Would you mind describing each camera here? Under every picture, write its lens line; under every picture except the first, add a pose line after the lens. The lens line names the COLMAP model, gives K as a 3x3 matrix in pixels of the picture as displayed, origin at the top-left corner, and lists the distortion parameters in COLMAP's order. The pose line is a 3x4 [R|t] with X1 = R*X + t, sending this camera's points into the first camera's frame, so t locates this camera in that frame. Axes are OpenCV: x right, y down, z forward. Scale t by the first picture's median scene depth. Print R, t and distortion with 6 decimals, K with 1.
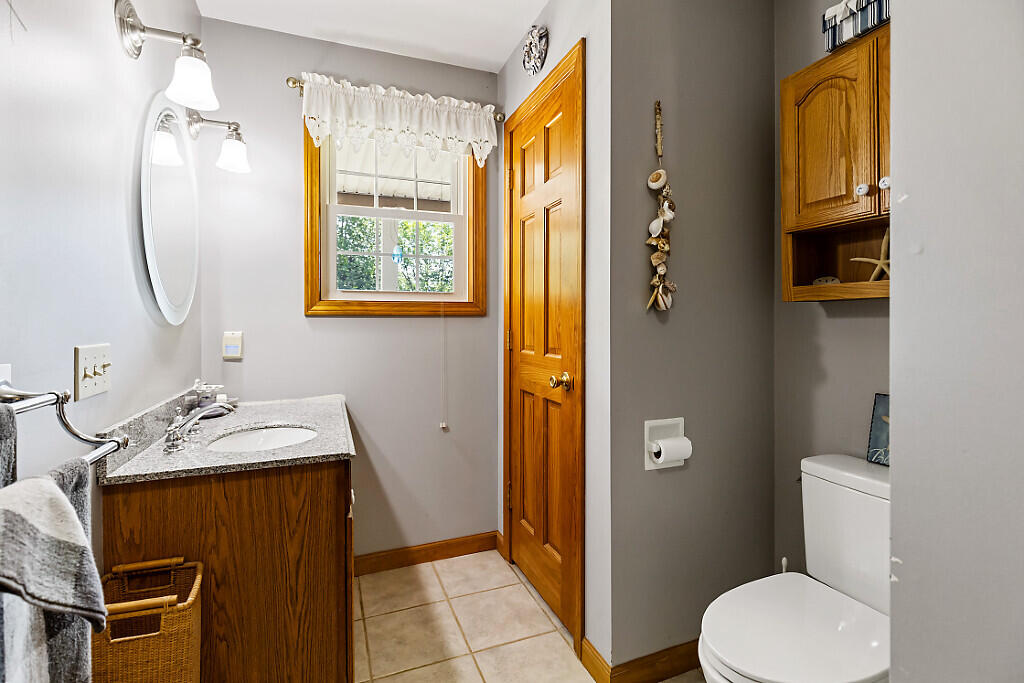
lens RADIAL K [[466.9, 0, 509.5], [0, 466.9, 320.4], [0, 0, 1]] dist [0.002509, -0.000065]
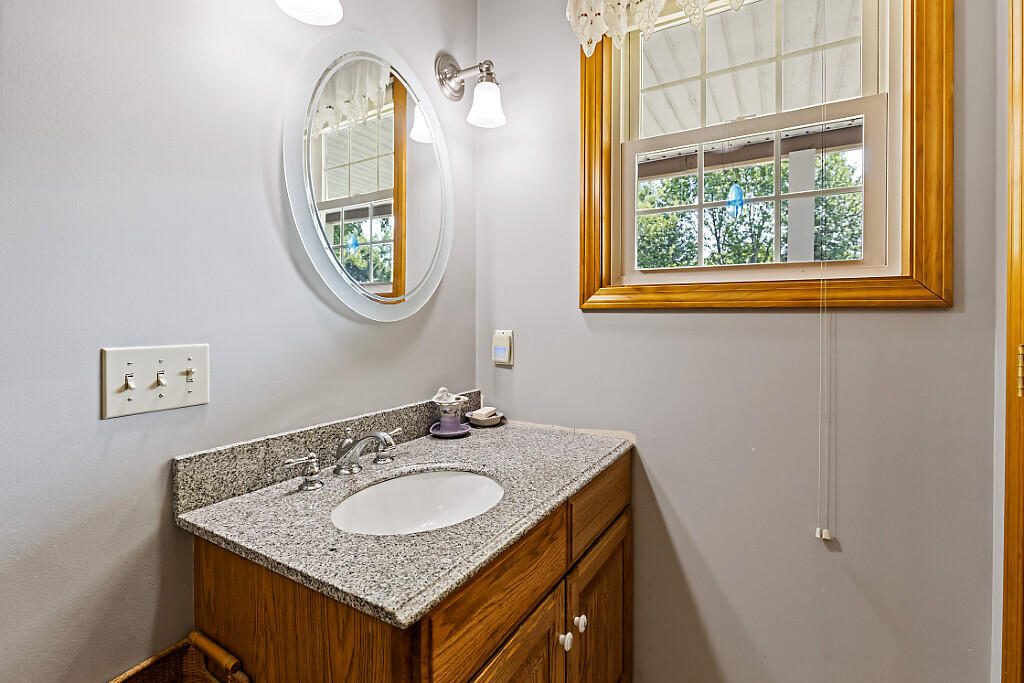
lens RADIAL K [[466.9, 0, 509.5], [0, 466.9, 320.4], [0, 0, 1]] dist [0.002509, -0.000065]
pose [[0.611191, 0.009412, -0.791427, 0.048171], [-0.004398, 0.999954, 0.008496, -0.000145], [0.791471, -0.001712, 0.611205, 0.517454]]
